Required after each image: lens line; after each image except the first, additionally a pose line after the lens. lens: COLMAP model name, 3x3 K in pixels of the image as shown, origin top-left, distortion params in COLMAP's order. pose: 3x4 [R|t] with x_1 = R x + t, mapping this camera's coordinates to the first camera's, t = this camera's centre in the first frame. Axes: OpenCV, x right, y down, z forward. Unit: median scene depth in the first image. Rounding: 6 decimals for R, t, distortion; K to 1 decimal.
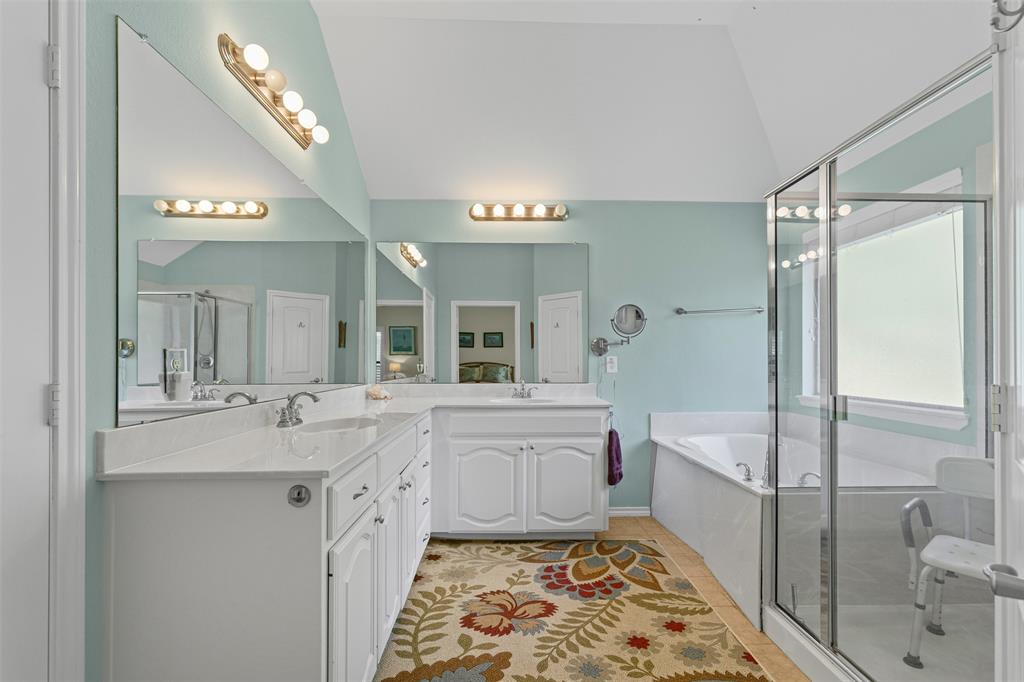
lens RADIAL K [[465.3, 0, 522.3], [0, 465.3, 341.0], [0, 0, 1]] dist [0.011378, -0.001404]
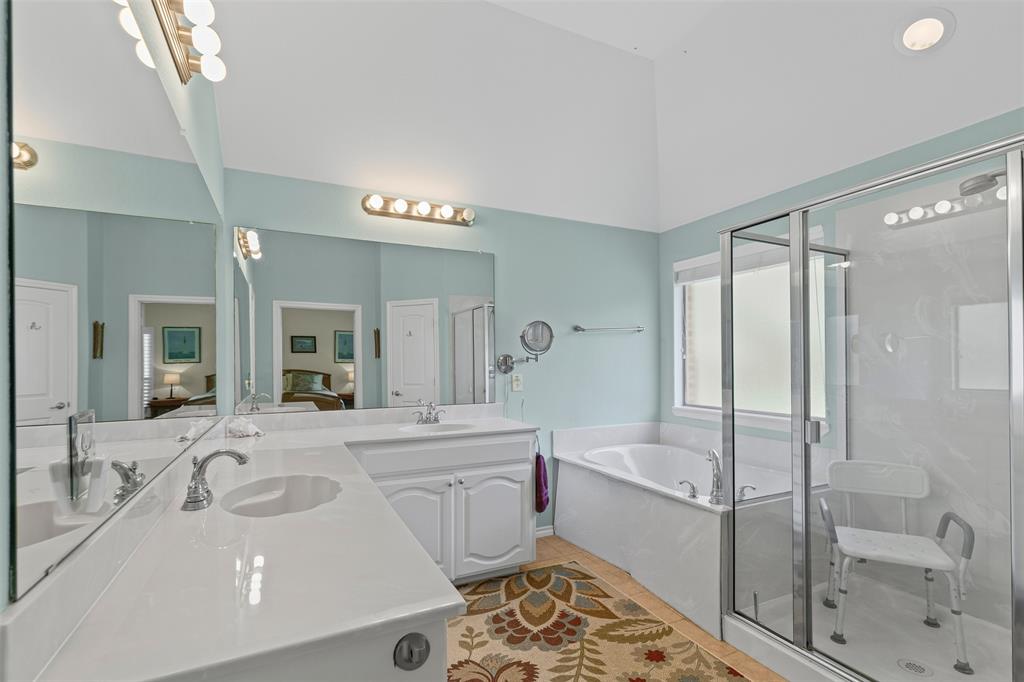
lens RADIAL K [[465.3, 0, 508.9], [0, 465.3, 346.9], [0, 0, 1]] dist [0.011378, -0.001404]
pose [[0.913311, 0.008549, 0.407172, -0.254596], [-0.012325, 0.999902, 0.006651, -0.034349], [-0.407076, -0.011093, 0.913327, 0.155781]]
